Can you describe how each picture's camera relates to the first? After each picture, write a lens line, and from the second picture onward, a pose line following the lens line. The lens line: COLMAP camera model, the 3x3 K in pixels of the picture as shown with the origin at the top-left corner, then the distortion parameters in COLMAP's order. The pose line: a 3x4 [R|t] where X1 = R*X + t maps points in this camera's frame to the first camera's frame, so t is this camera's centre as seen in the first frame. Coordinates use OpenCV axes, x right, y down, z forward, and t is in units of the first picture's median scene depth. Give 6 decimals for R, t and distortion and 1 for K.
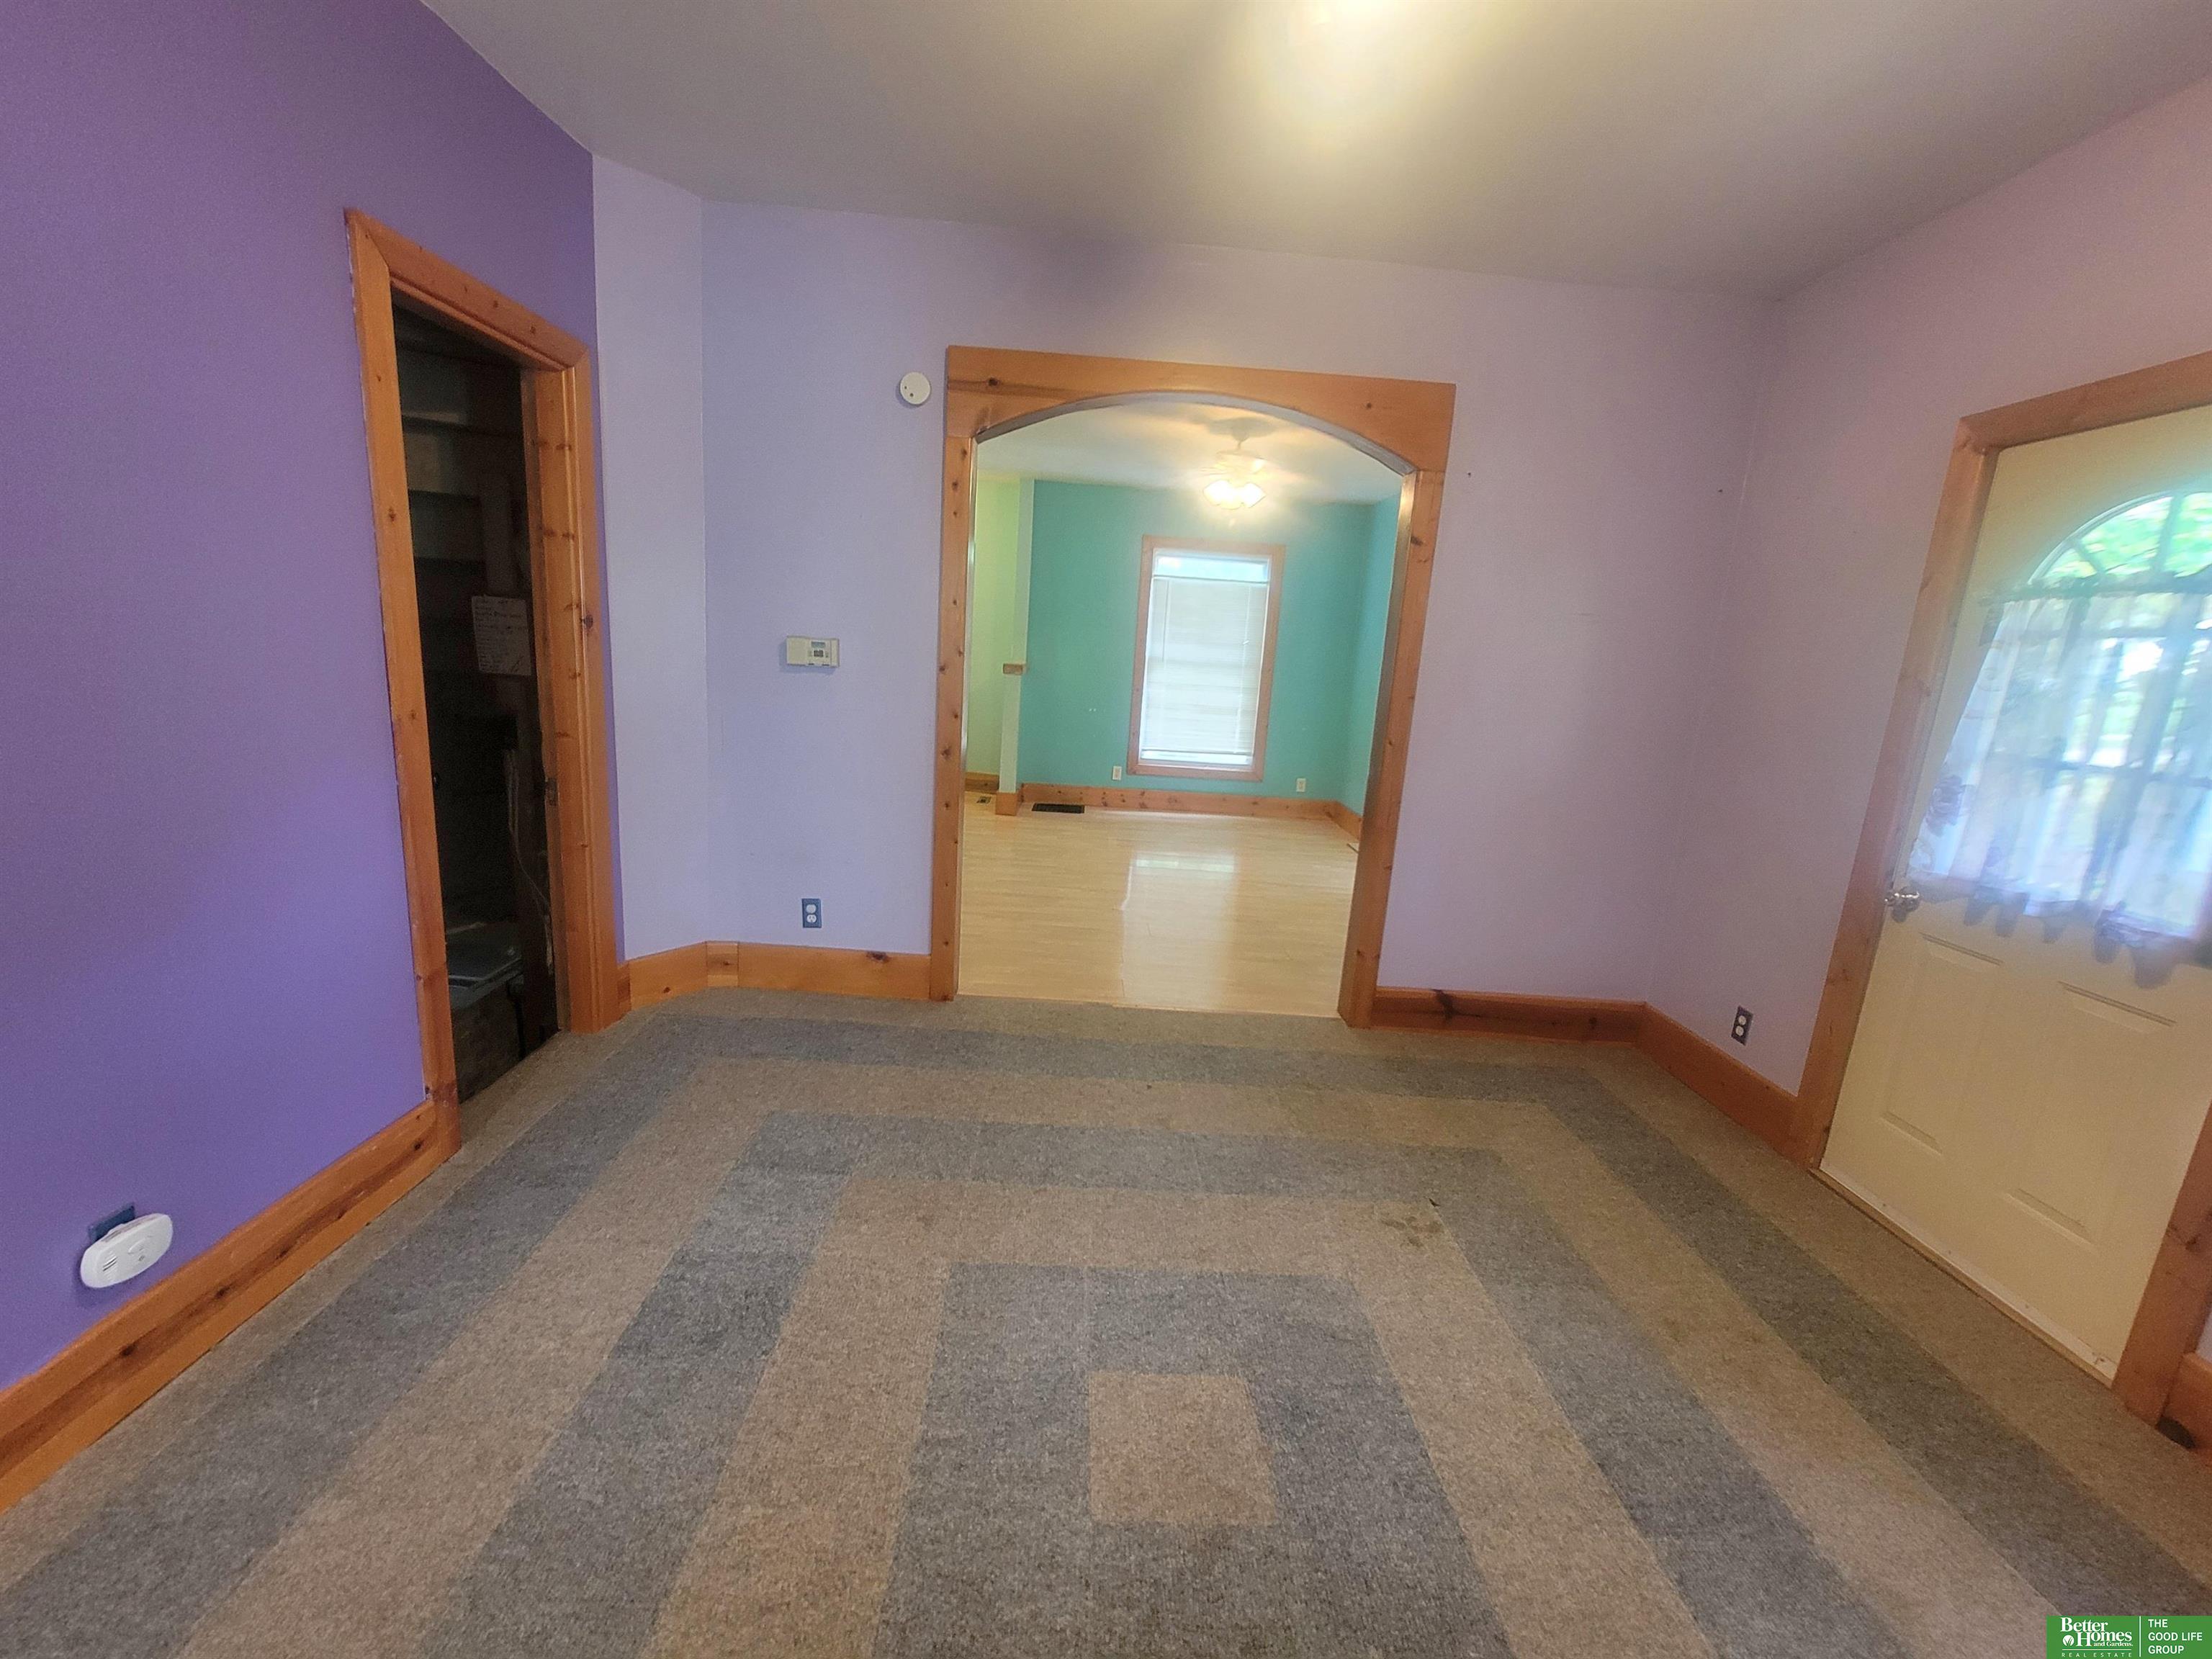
lens RADIAL K [[897.4, 0, 1110.6], [0, 897.4, 806.1], [0, 0, 1]] dist [-0.002087, 0.000322]
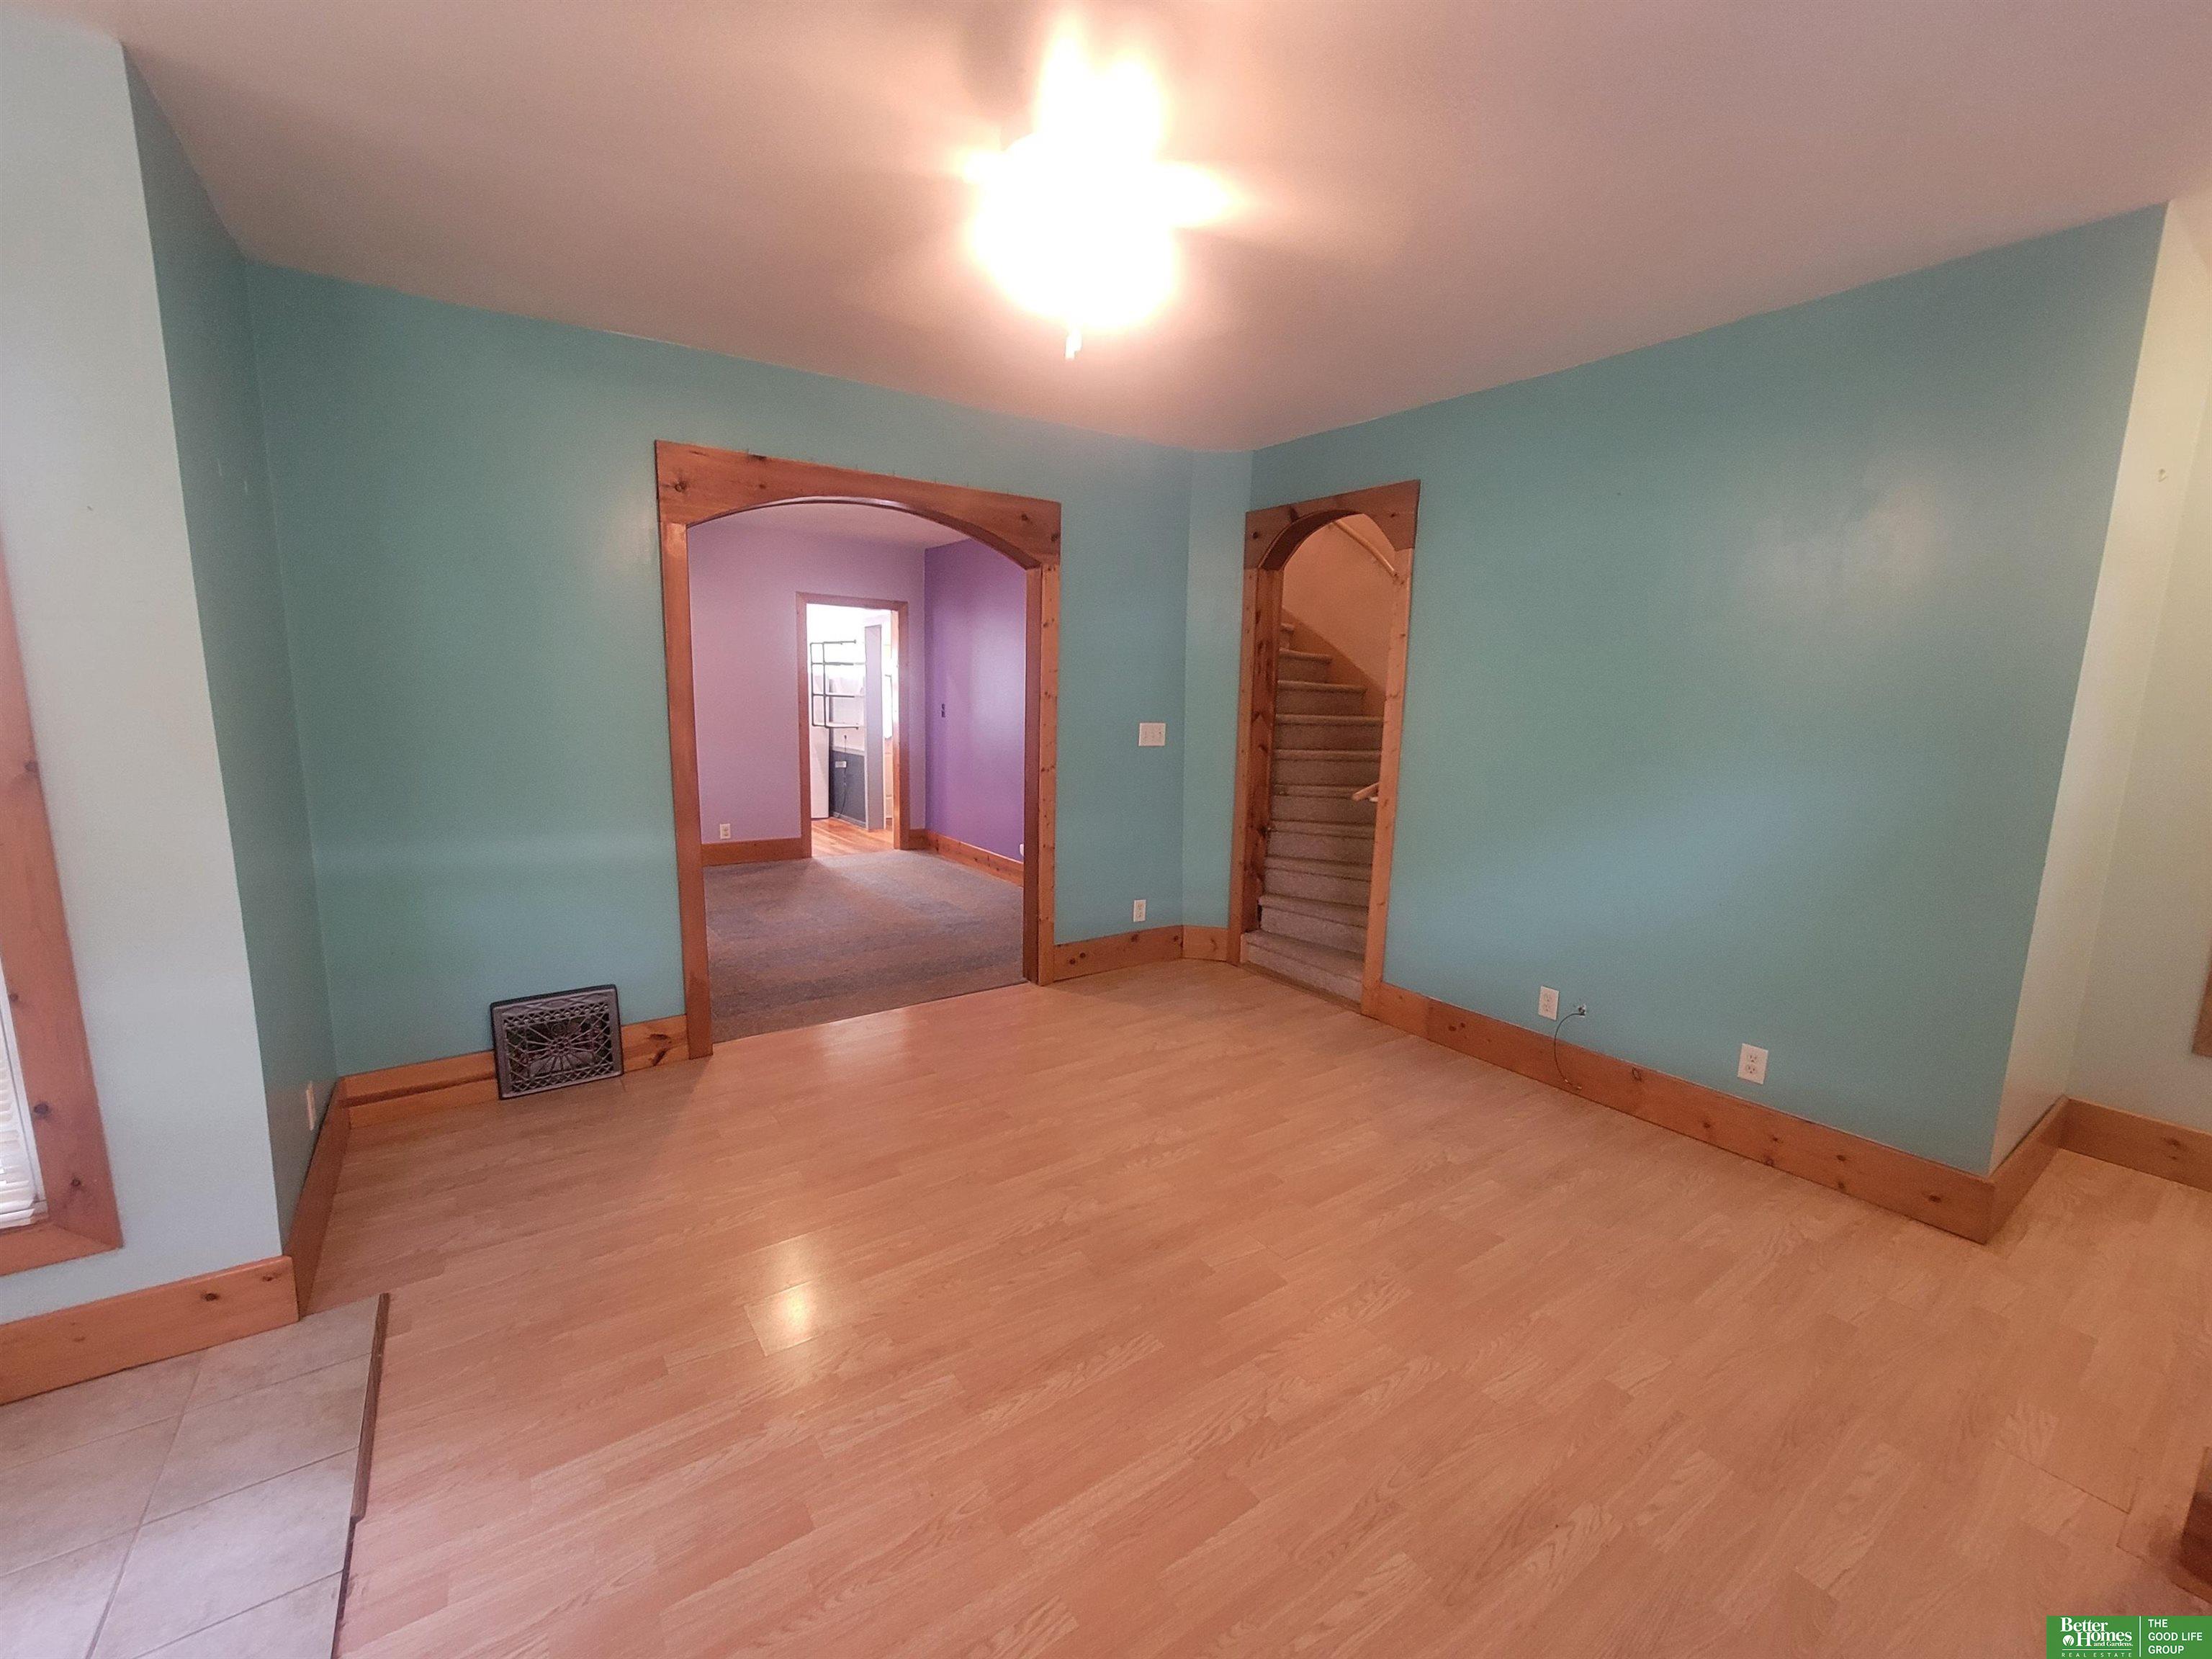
lens RADIAL K [[897.4, 0, 1098.3], [0, 897.4, 825.1], [0, 0, 1]] dist [-0.002087, 0.000322]
pose [[-0.828274, -0.003241, -0.560313, 0.699310], [-0.175817, 0.950984, 0.254398, -0.522012], [0.532024, 0.309224, -0.788245, 2.955683]]
